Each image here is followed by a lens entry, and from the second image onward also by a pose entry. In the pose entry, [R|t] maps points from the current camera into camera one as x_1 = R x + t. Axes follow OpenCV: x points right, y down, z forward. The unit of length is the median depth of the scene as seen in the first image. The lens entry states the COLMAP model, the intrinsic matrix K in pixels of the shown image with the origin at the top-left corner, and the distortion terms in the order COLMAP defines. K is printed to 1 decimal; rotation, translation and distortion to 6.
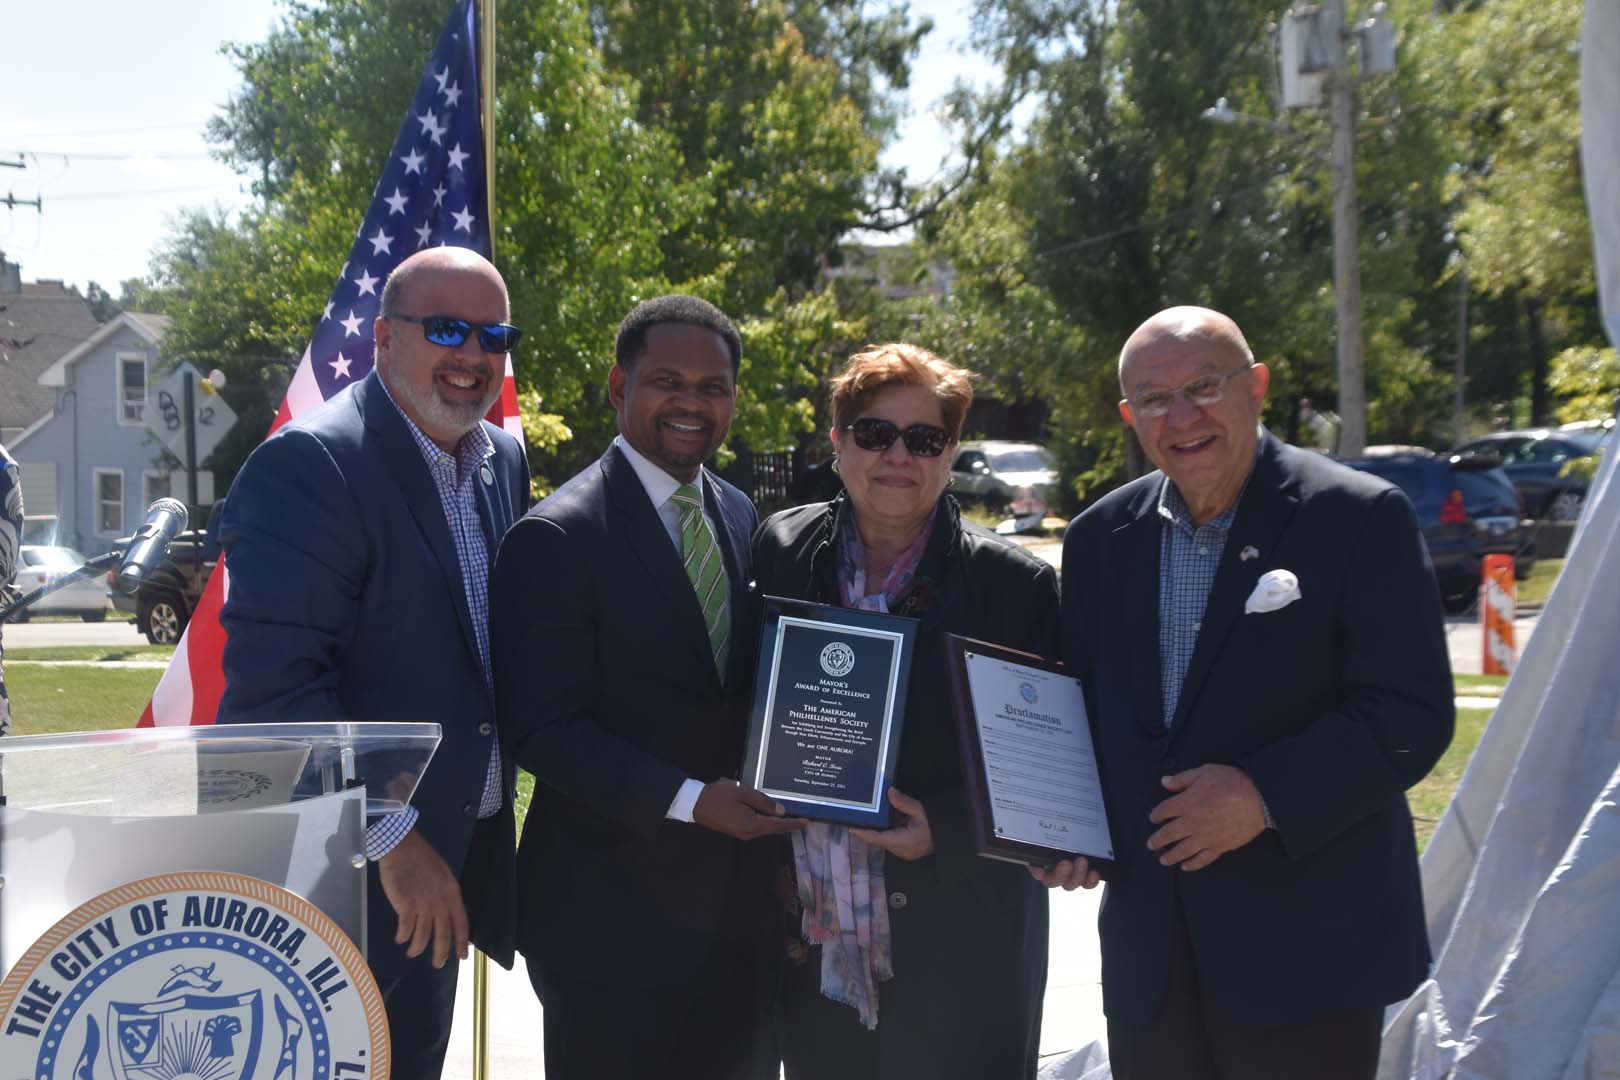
lens RADIAL K [[2887.3, 0, 812.1], [0, 2887.3, 547.9], [0, 0, 1]] dist [0.196563, 0.465156]
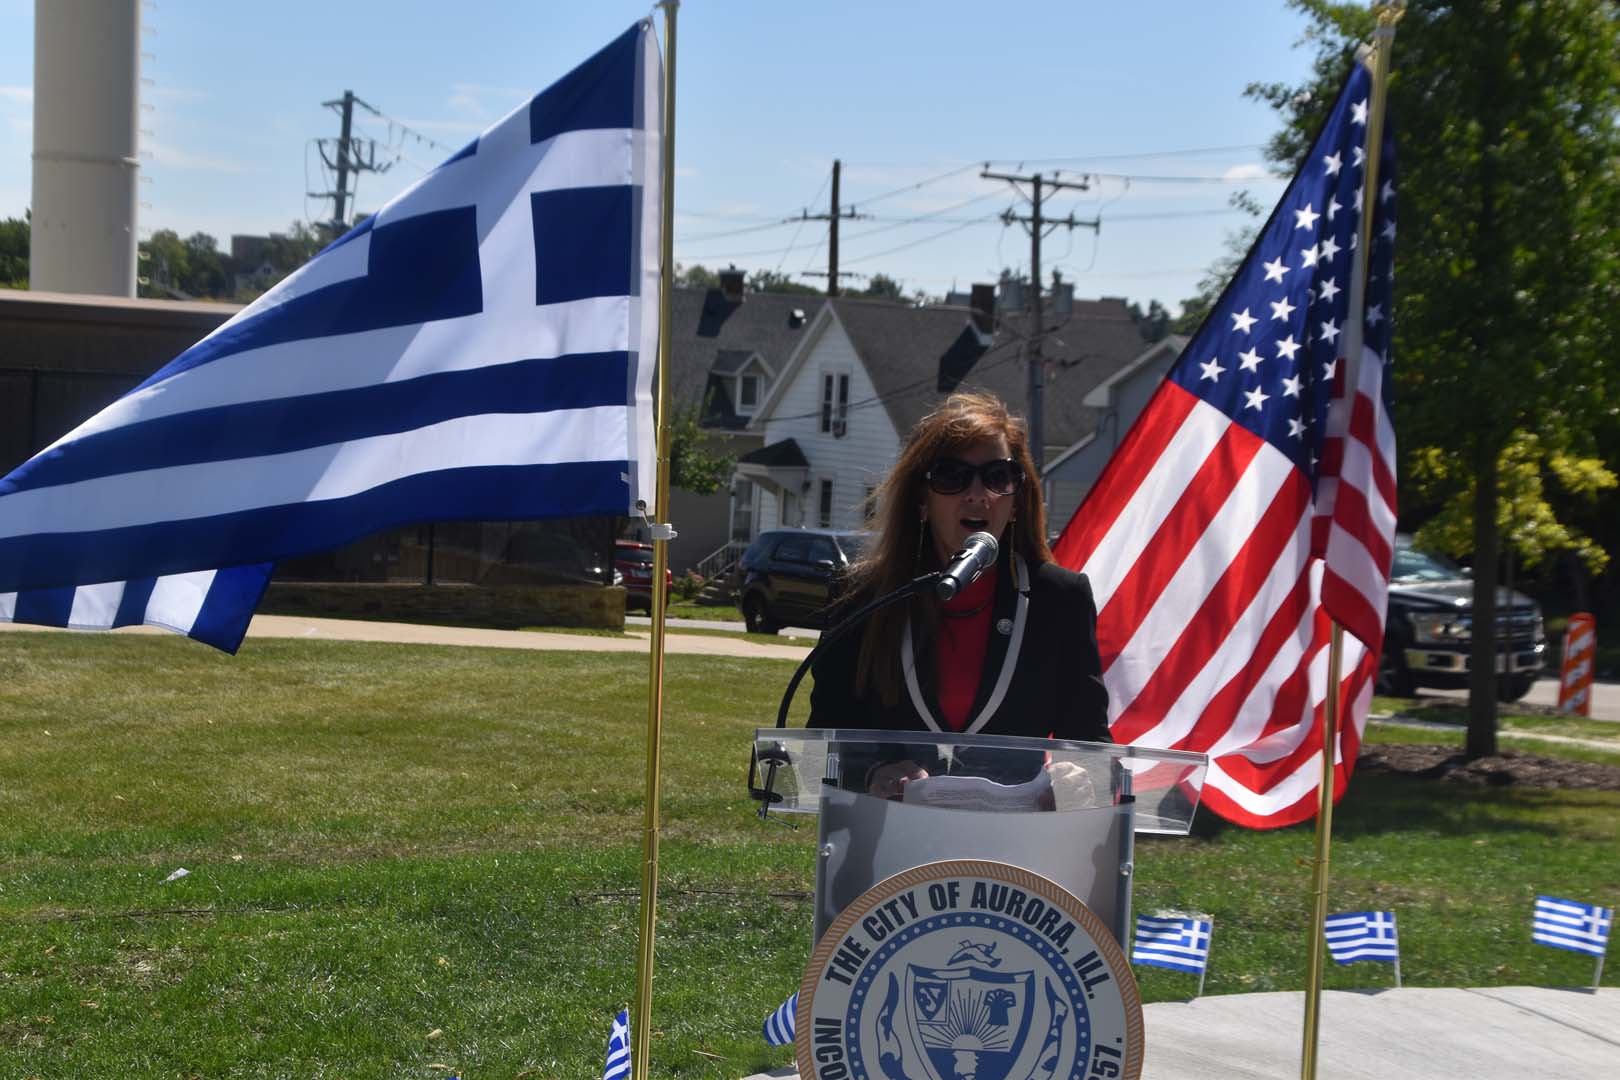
lens RADIAL K [[3052.0, 0, 817.9], [0, 3052.0, 546.9], [0, 0, 1]] dist [0.224146, 0.283730]
pose [[0.938412, 0.065651, -0.339224, 0.125969], [-0.069899, 0.997554, -0.000306, -0.007581], [0.338374, 0.023998, 0.940706, -0.155696]]
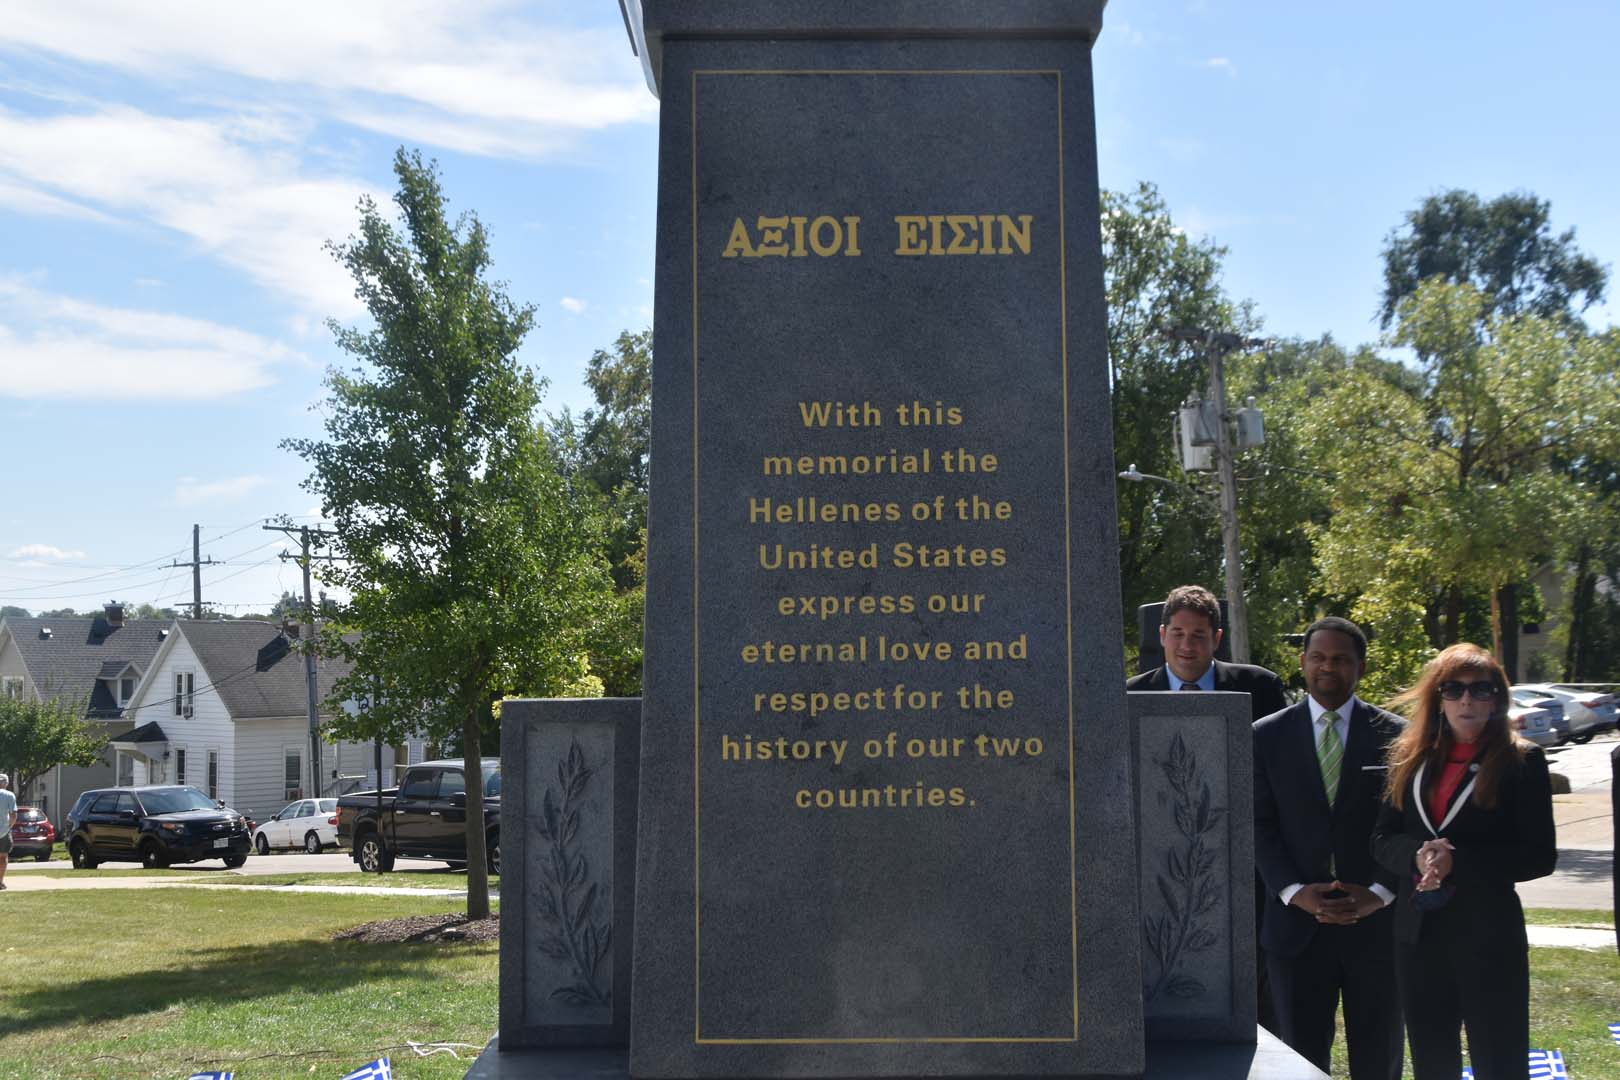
lens RADIAL K [[2025.2, 0, 810.0], [0, 2025.2, 540.0], [0, 0, 1]] dist [-0.018764, 0.279235]
pose [[0.995990, -0.019610, -0.087288, 0.654970], [0.008791, 0.992411, -0.122653, -0.028041], [0.089031, 0.121394, 0.988604, 0.484616]]
